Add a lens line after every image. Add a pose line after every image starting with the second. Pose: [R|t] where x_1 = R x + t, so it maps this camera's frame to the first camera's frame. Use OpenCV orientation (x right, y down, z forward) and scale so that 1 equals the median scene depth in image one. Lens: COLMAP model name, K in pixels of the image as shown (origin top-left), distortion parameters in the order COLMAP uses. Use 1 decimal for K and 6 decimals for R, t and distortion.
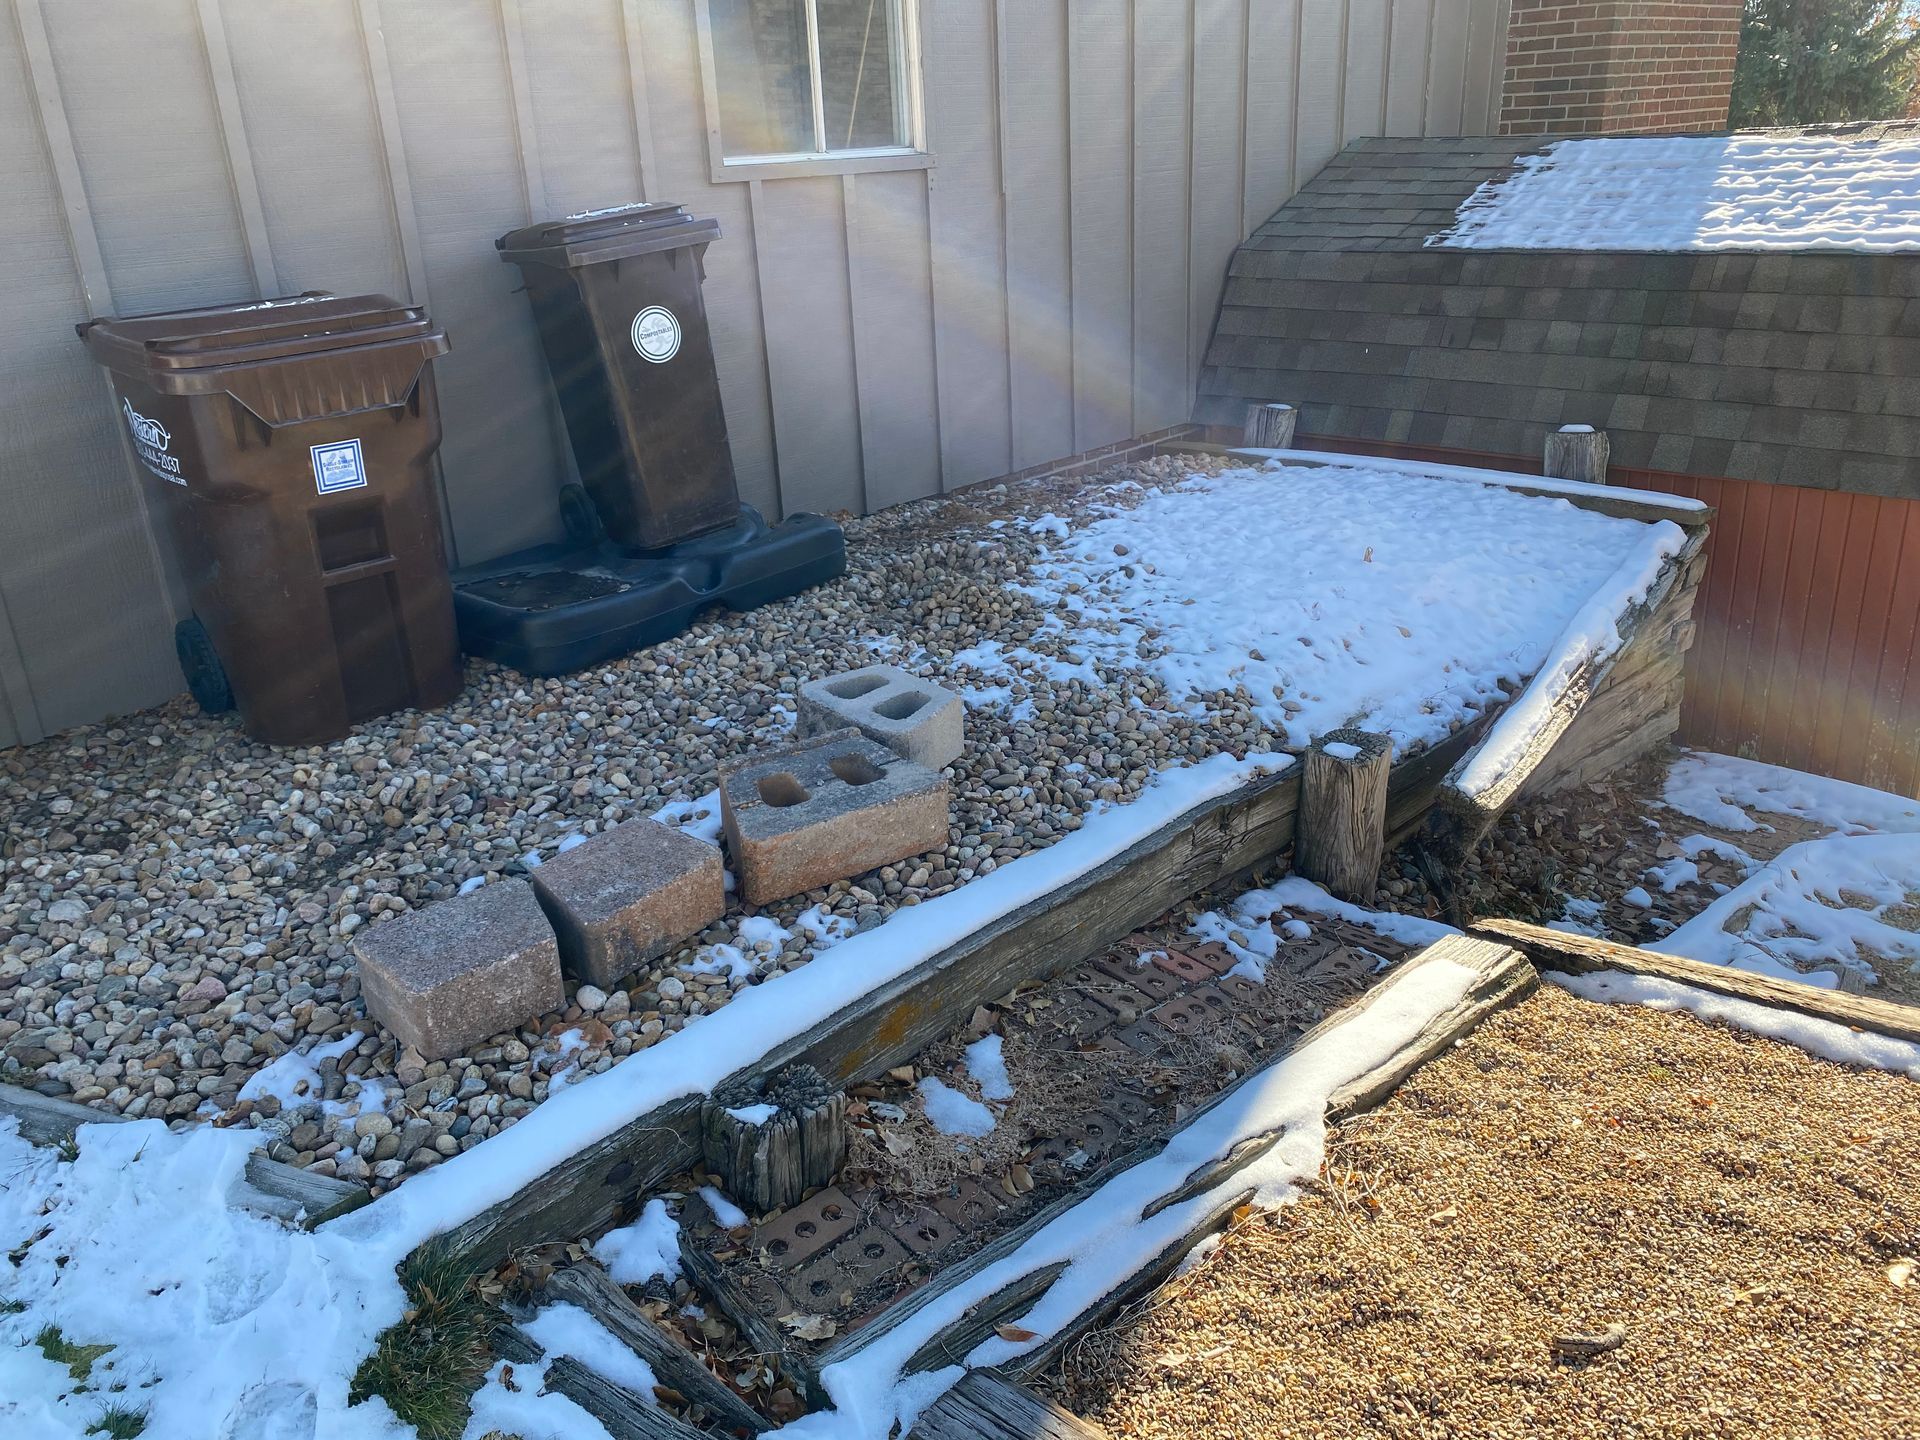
lens RADIAL K [[1472.0, 0, 960.0], [0, 1472.0, 720.0], [0, 0, 1]] dist [0.041174, -0.031827]
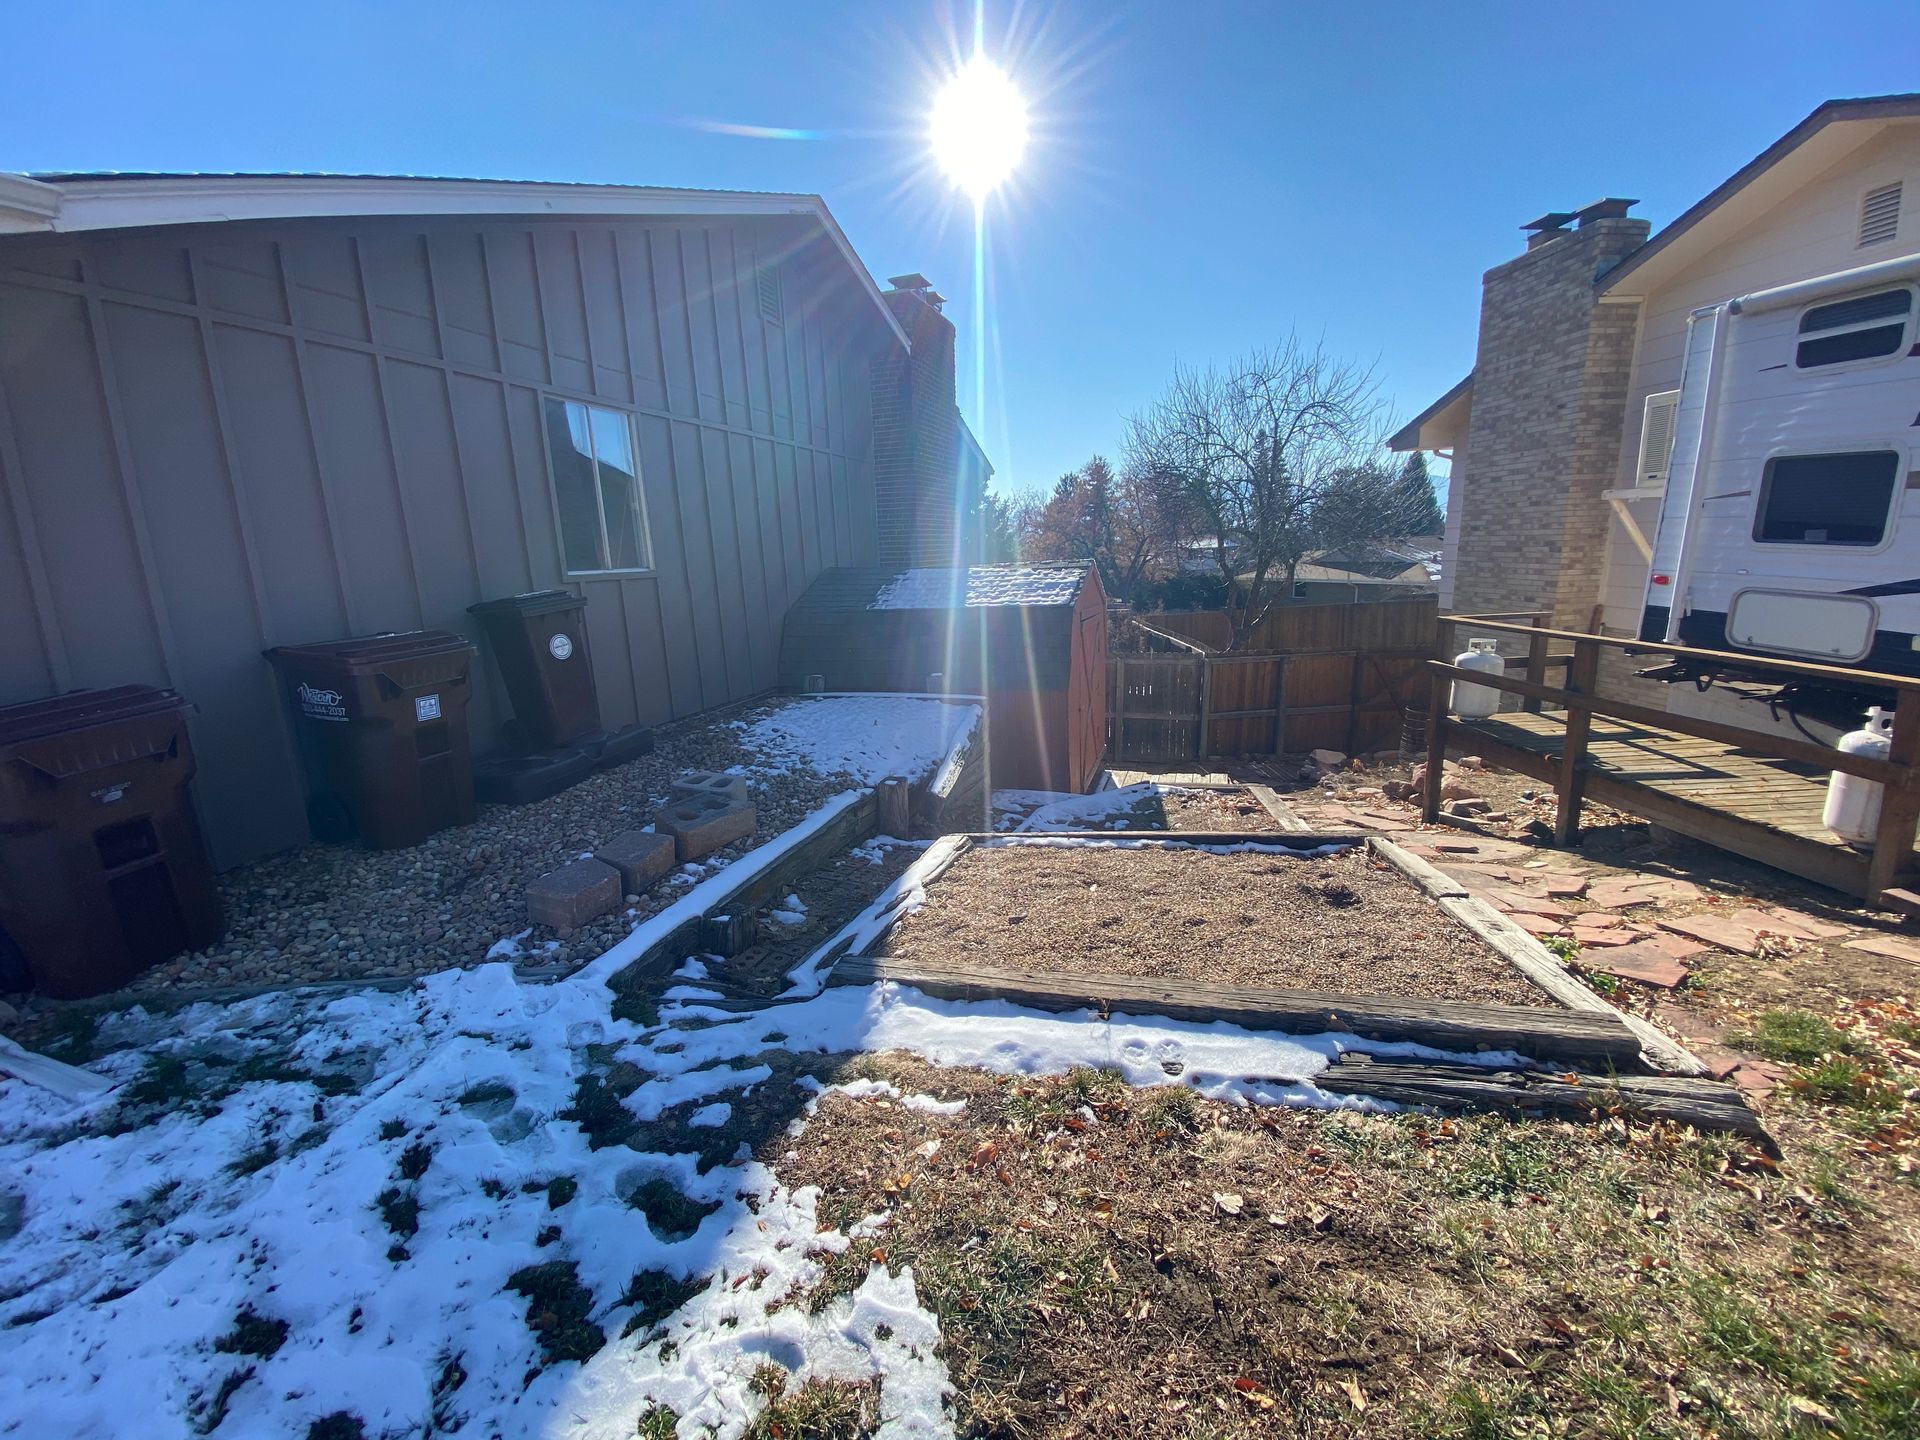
lens RADIAL K [[767.9, 0, 955.2], [0, 767.9, 756.5], [0, 0, 1]] dist [0.019915, -0.019603]
pose [[0.896514, -0.102760, 0.430934, -0.226441], [0.162113, 0.981356, -0.103247, 0.134485], [-0.412290, 0.162422, 0.896458, -0.292238]]
